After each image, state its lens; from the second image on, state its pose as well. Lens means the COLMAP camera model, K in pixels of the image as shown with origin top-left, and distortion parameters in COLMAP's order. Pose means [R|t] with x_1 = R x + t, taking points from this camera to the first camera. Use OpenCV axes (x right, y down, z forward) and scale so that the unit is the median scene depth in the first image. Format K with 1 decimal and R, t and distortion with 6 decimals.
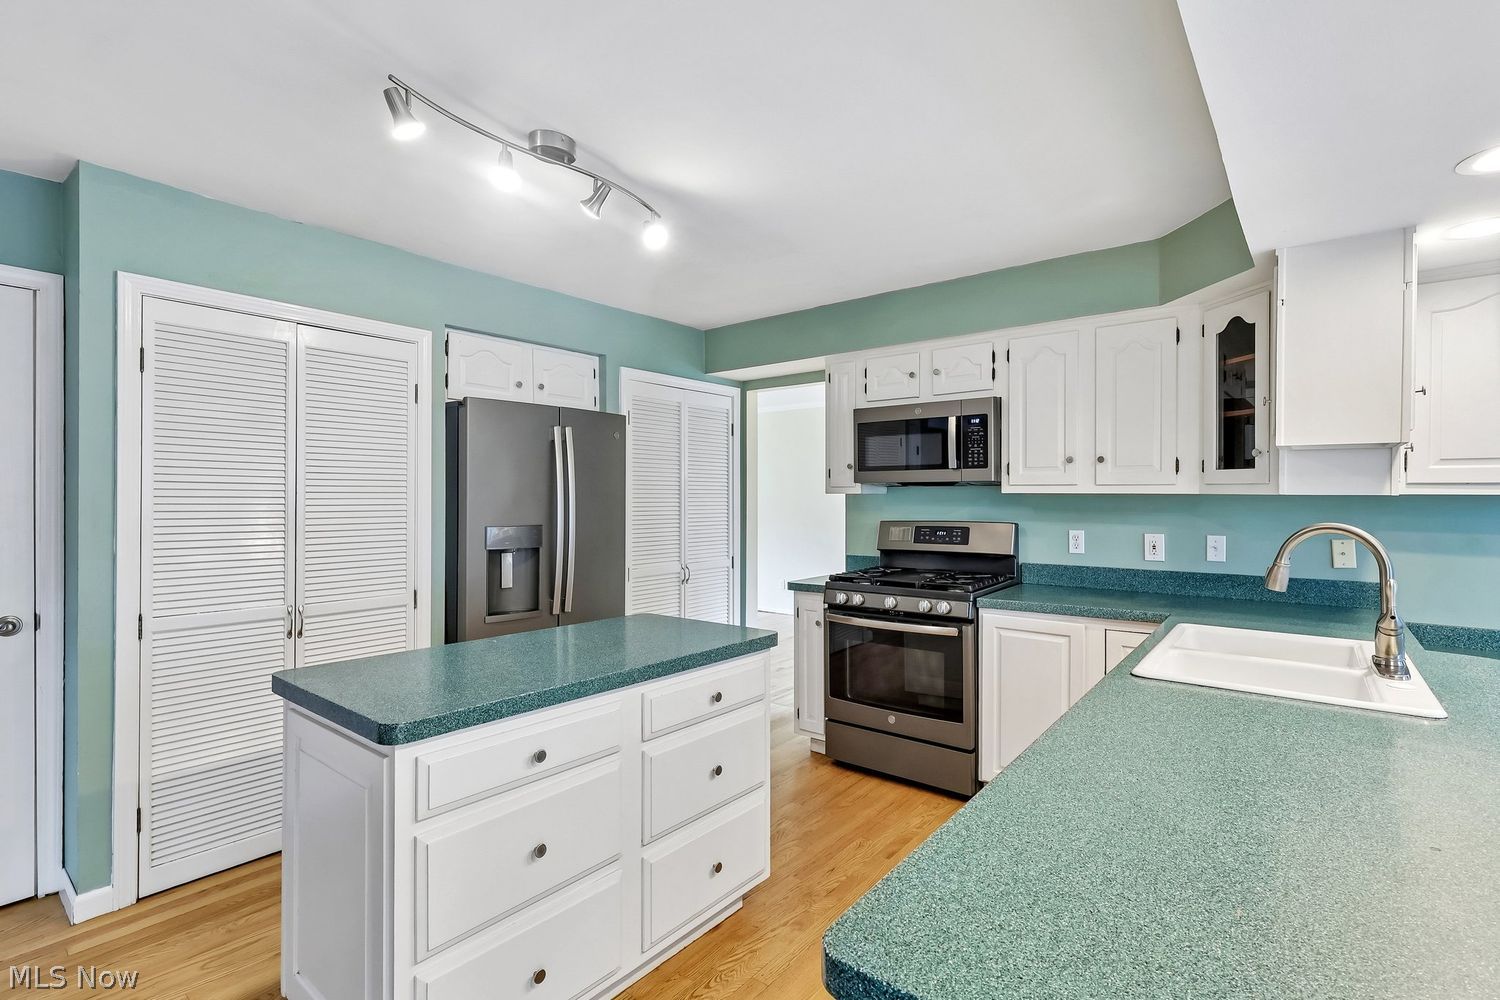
lens RADIAL K [[712.3, 0, 745.7], [0, 712.3, 490.3], [0, 0, 1]] dist [-0.001318, 0.001250]
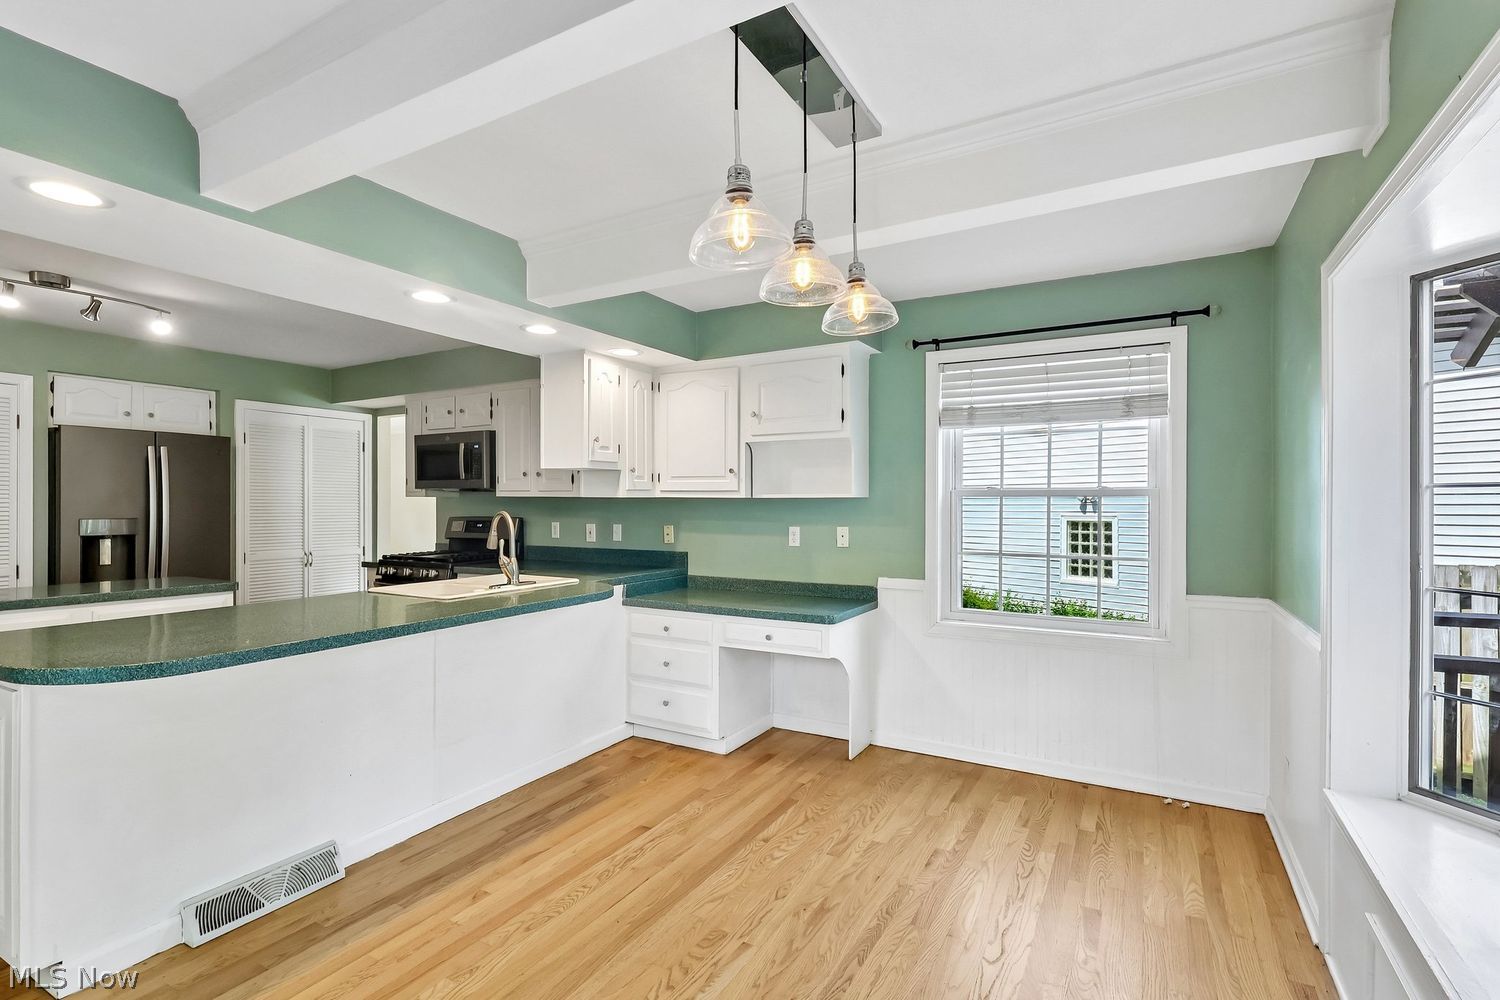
lens RADIAL K [[712.3, 0, 745.7], [0, 712.3, 490.3], [0, 0, 1]] dist [-0.001318, 0.001250]
pose [[0.986586, 0.005329, 0.163156, 0.623920], [-0.003875, 0.999950, -0.009229, 0.002797], [-0.163197, 0.008473, 0.986557, -0.516563]]
